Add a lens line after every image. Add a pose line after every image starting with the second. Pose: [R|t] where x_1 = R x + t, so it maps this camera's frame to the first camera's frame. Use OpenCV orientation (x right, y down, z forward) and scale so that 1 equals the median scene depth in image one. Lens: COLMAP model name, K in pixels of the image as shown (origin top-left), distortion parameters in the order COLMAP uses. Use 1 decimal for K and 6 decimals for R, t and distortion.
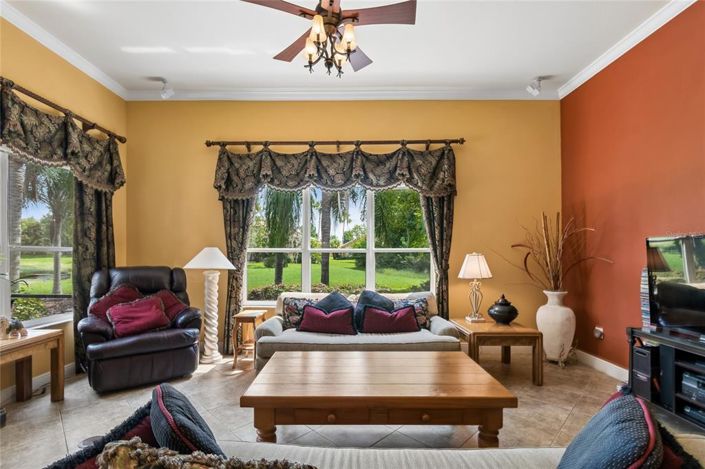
lens RADIAL K [[314.3, 0, 350.7], [0, 314.3, 251.7], [0, 0, 1]] dist [0.000549, -0.000520]
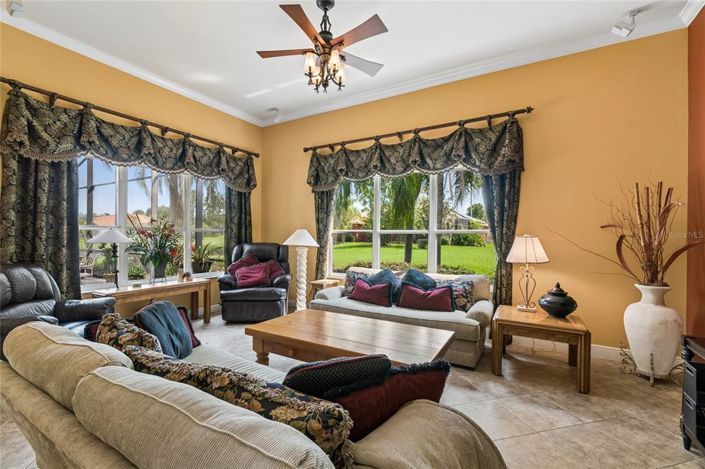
lens RADIAL K [[309.6, 0, 352.5], [0, 309.6, 234.5], [0, 0, 1]] dist [-0.001224, -0.000356]
pose [[0.864656, 0.006536, -0.502322, 0.369697], [-0.005082, 0.999978, 0.004262, 0.001840], [0.502338, -0.001133, 0.864670, -0.015011]]
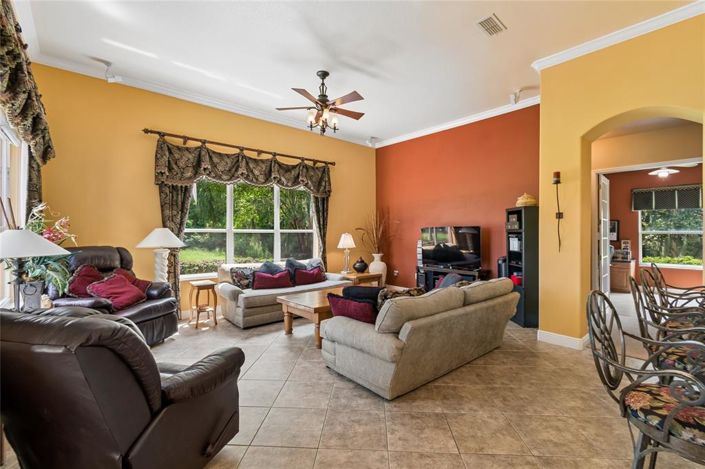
lens RADIAL K [[309.6, 0, 352.5], [0, 309.6, 234.5], [0, 0, 1]] dist [-0.001224, -0.000356]
pose [[0.758445, 0.000587, 0.651737, -0.616800], [-0.006901, 0.999951, 0.007130, -0.001331], [-0.651700, -0.009905, 0.758412, -0.273662]]
